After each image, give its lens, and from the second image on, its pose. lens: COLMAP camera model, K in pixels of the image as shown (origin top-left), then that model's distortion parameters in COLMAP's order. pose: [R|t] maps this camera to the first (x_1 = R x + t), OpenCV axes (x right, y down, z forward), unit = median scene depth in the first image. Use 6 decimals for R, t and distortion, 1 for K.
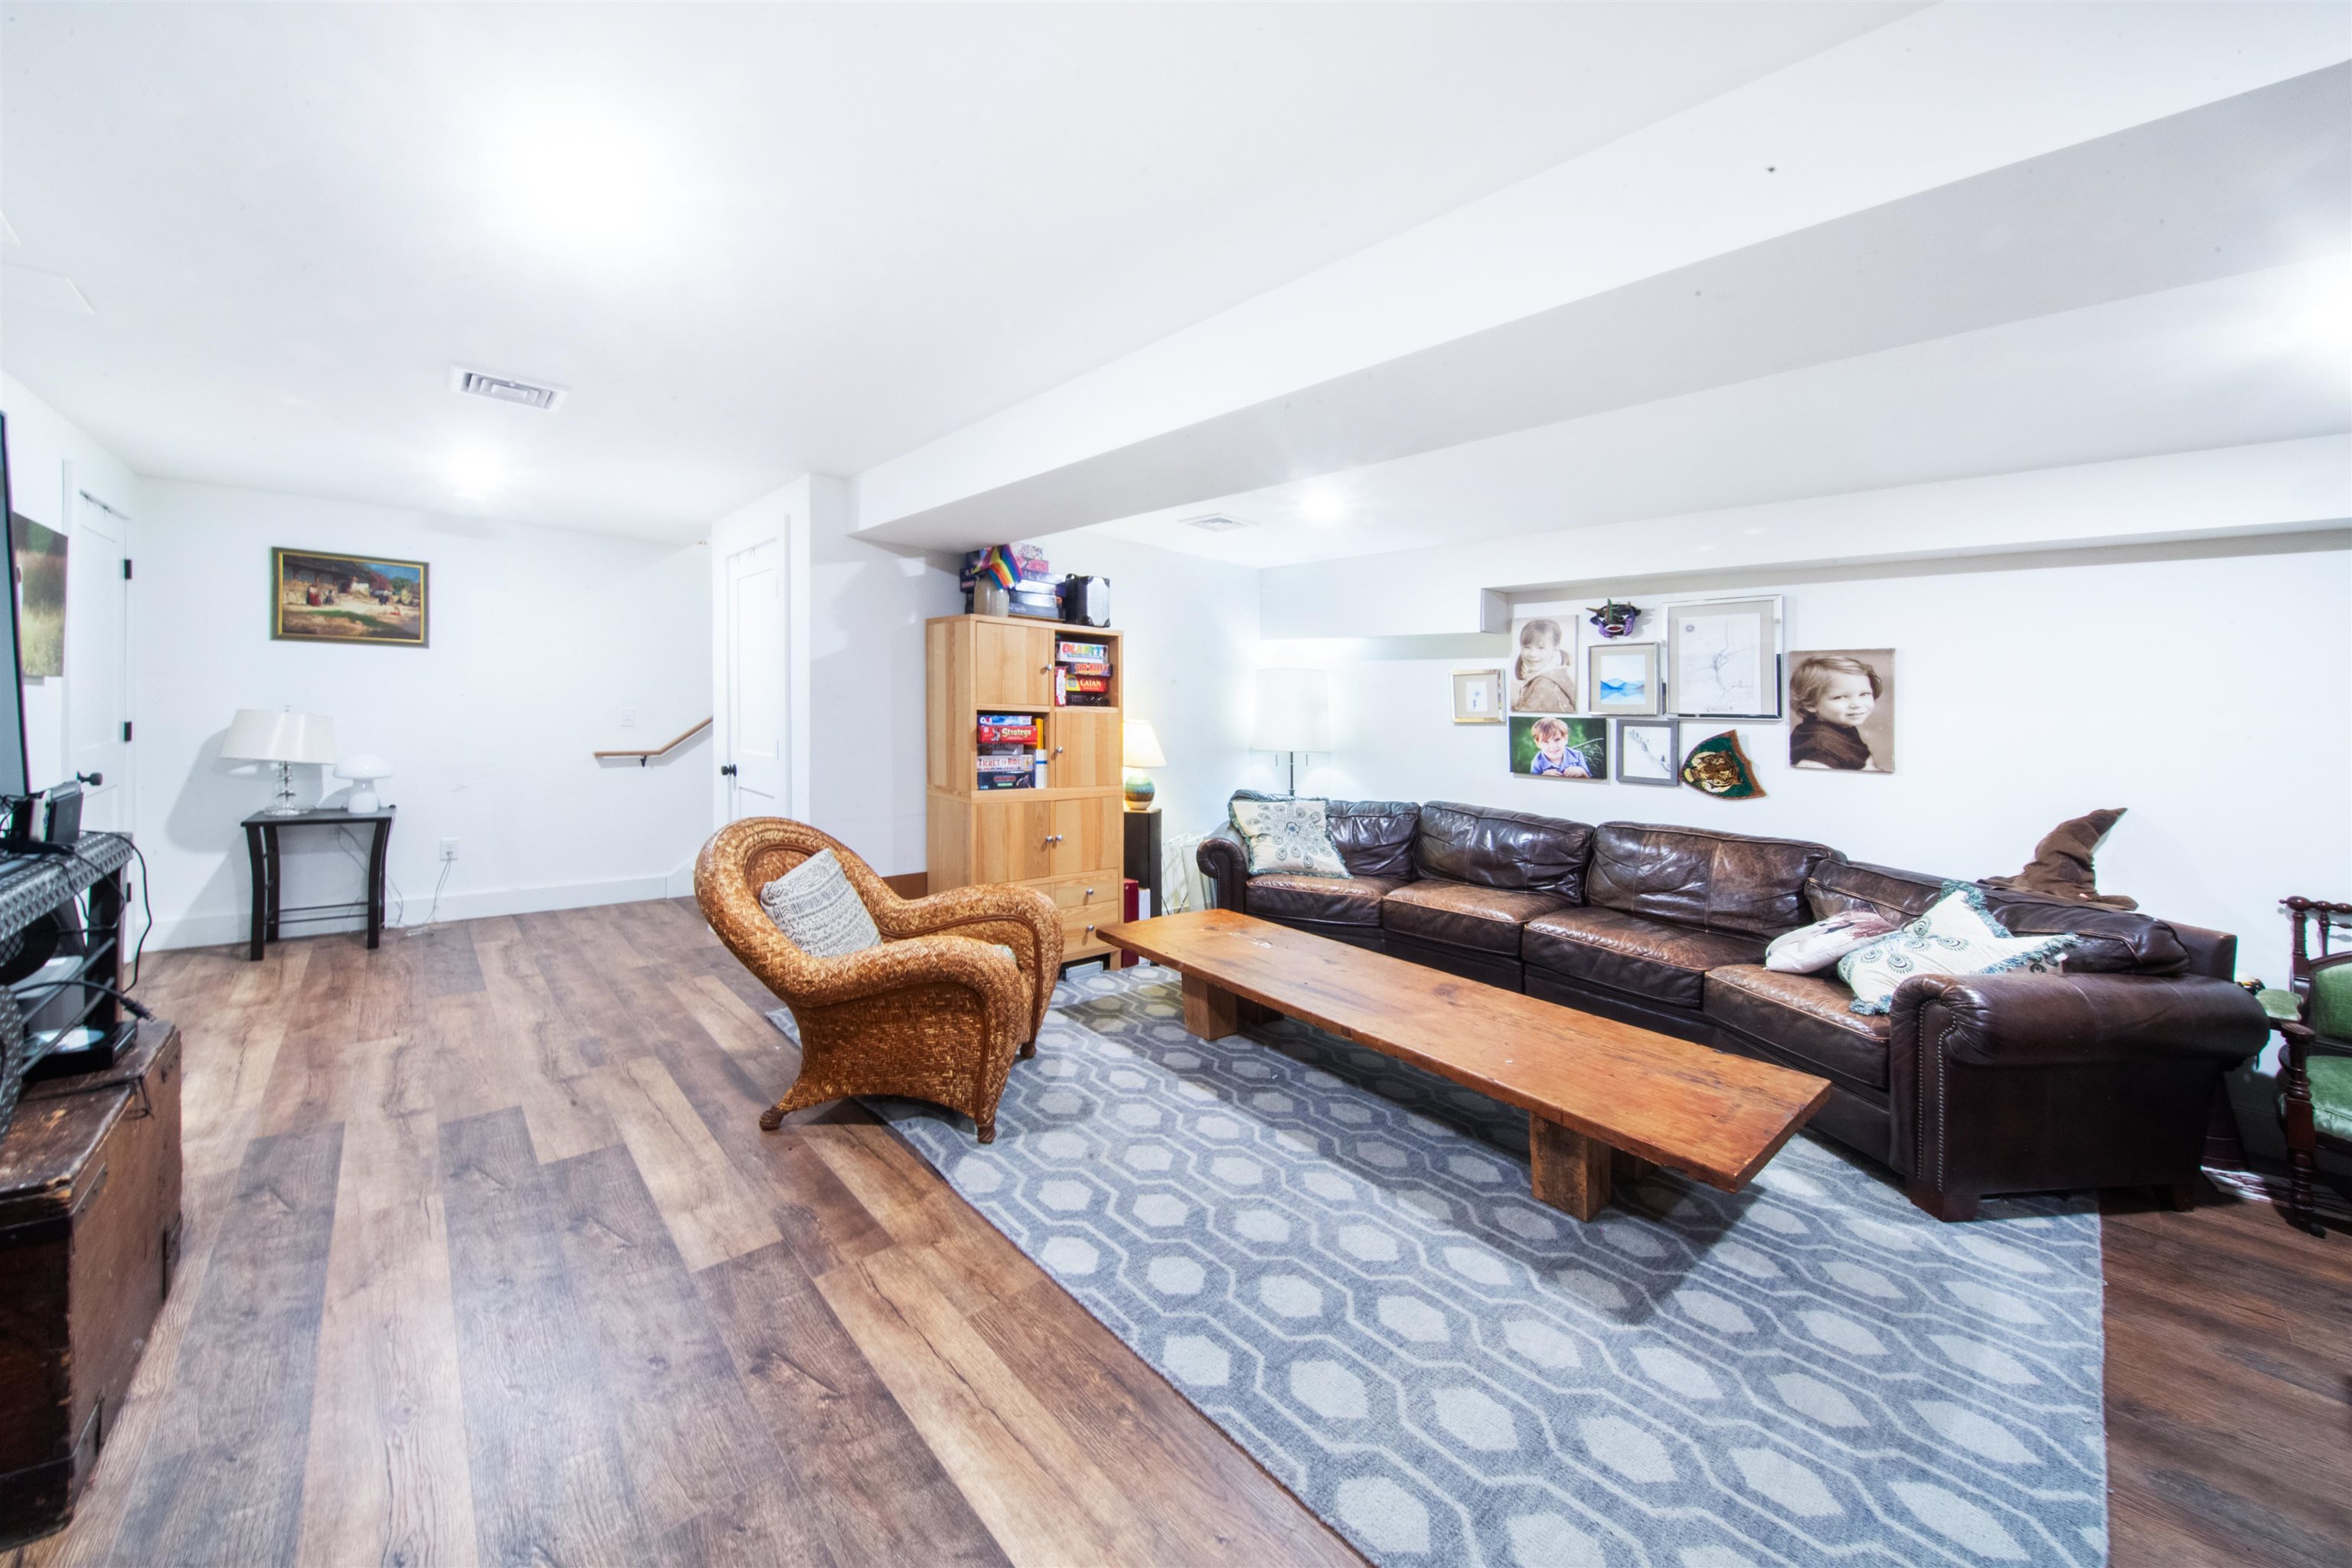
lens RADIAL K [[833.2, 0, 1186.5], [0, 833.2, 699.8], [0, 0, 1]] dist [0.000888, -0.003135]
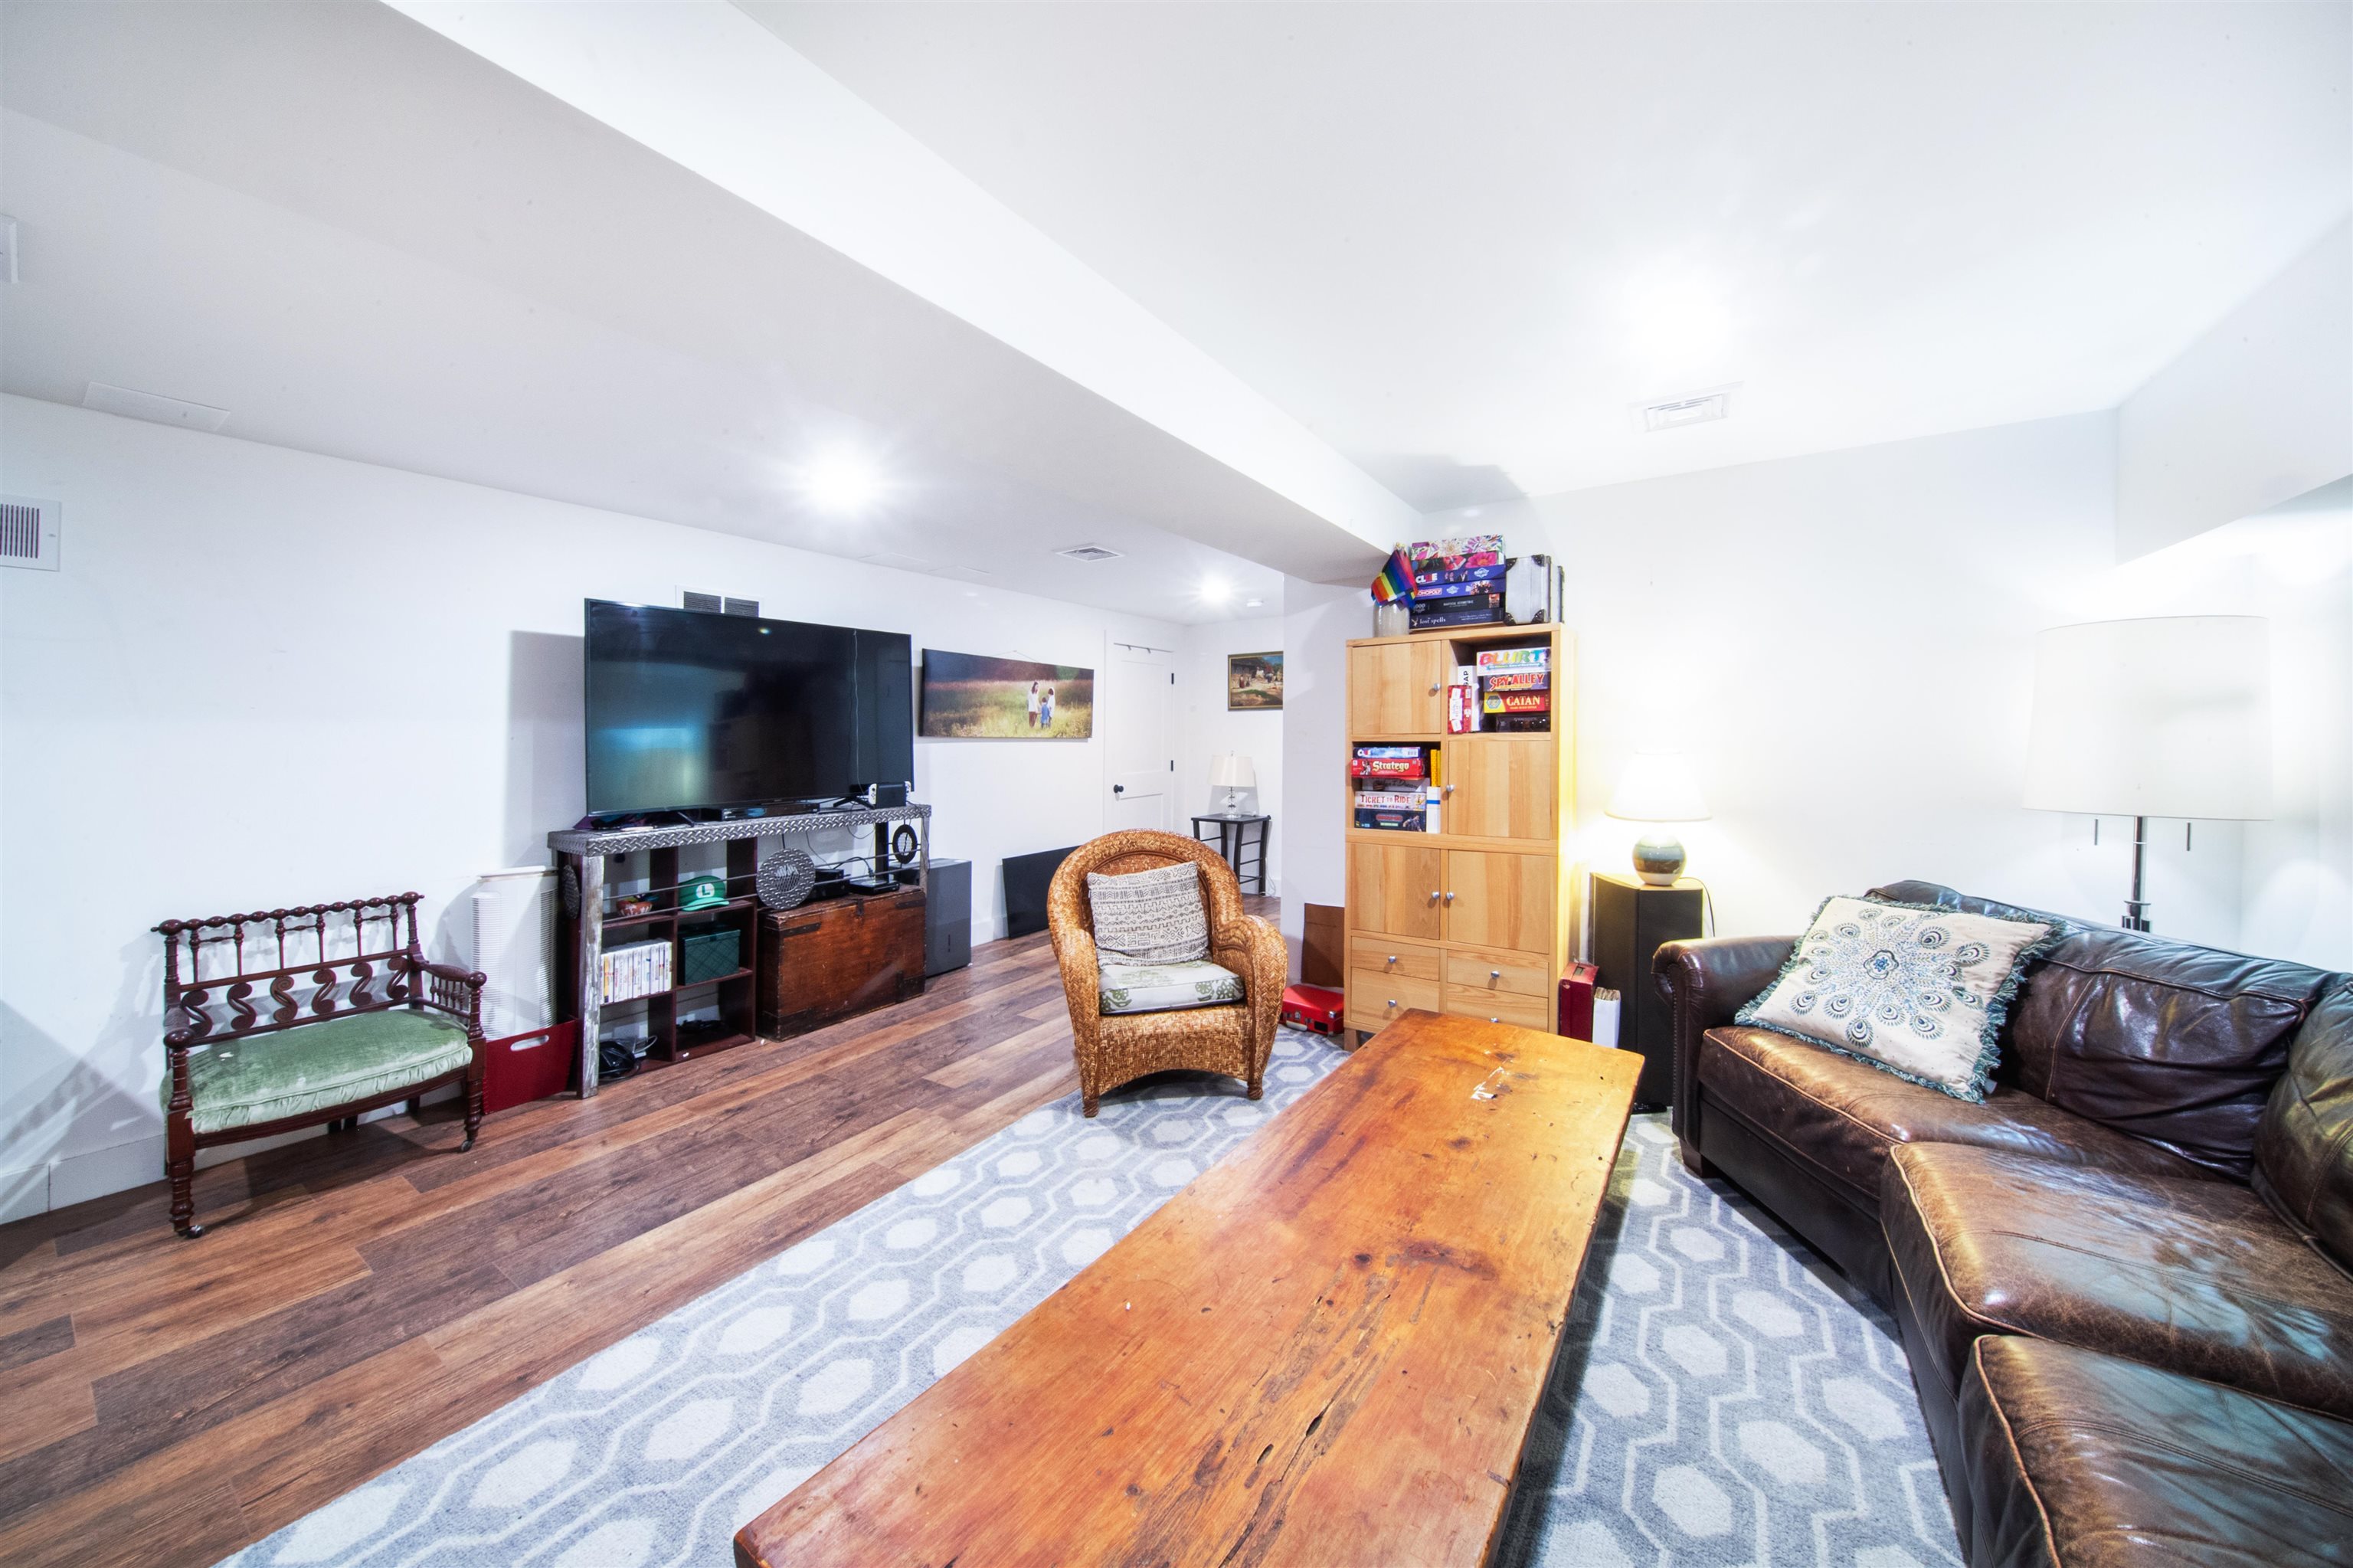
lens RADIAL K [[857.8, 0, 1176.5], [0, 857.8, 784.0], [0, 0, 1]] dist [-0.000899, -0.003595]
pose [[0.231221, 0.020293, -0.972690, 0.610857], [0.024174, 0.999354, 0.026596, 0.028182], [0.972601, -0.029663, 0.230581, 0.562136]]
